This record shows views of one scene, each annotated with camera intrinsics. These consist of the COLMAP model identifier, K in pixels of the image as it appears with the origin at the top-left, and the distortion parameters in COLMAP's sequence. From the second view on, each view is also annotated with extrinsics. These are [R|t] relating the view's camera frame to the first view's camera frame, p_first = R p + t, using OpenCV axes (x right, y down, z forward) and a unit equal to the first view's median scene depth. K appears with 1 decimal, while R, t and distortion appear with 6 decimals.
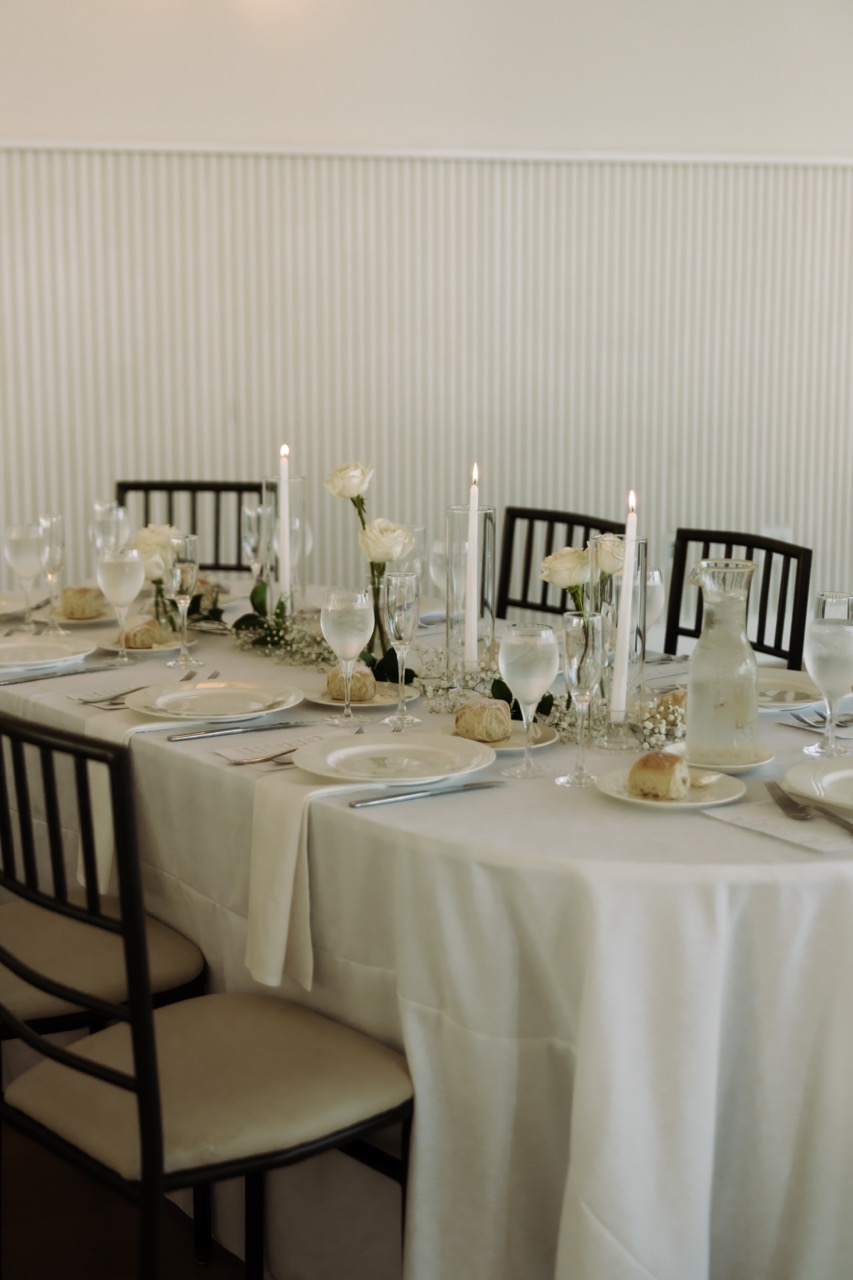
lens RADIAL K [[1820.7, 0, 426.5], [0, 1820.7, 640.0], [0, 0, 1]] dist [0.003194, -0.004569]
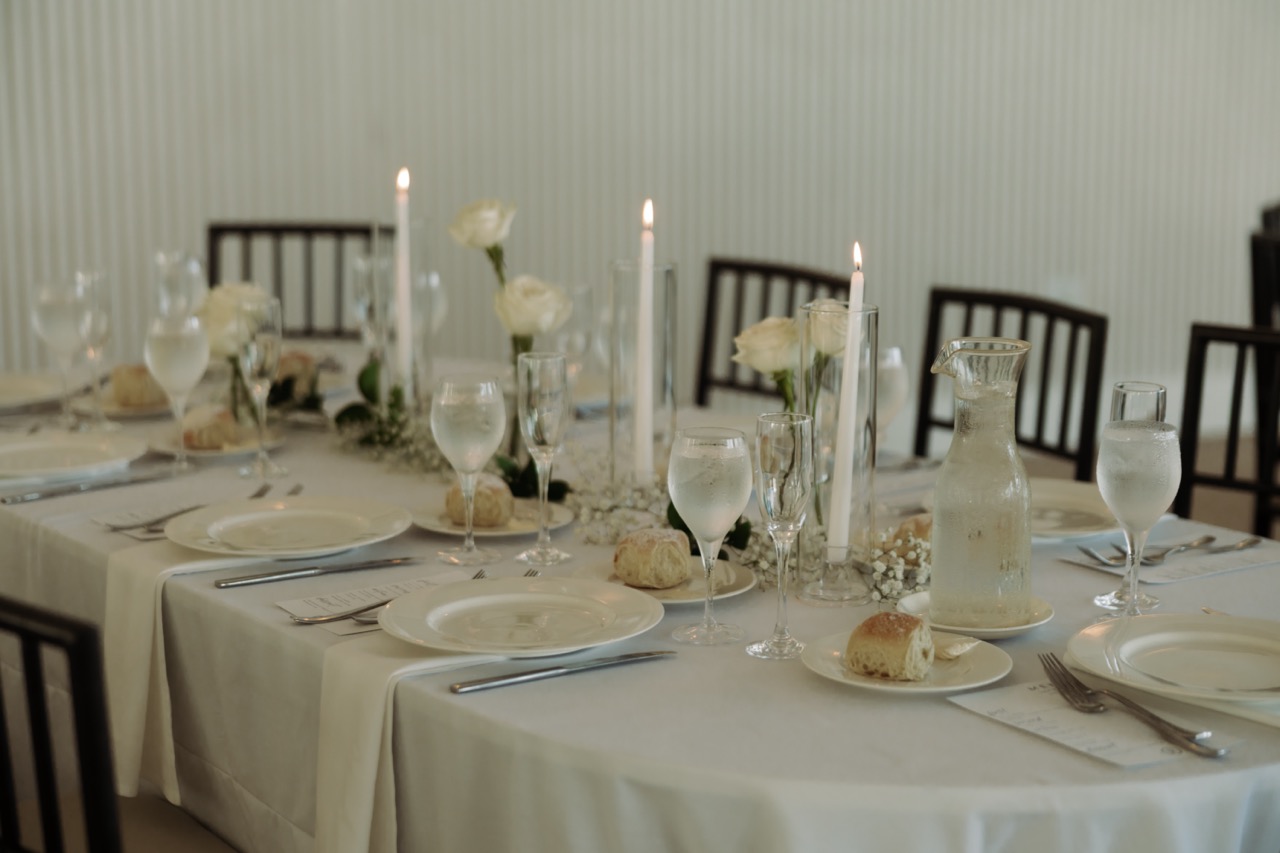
lens RADIAL K [[2219.4, 0, 640.4], [0, 2219.4, 475.6], [0, 0, 1]] dist [-0.017883, -0.016670]
pose [[0.999999, 0.000262, 0.001060, 0.023514], [-0.000292, 0.999611, 0.027878, -0.012233], [-0.001052, -0.027878, 0.999611, 0.110509]]
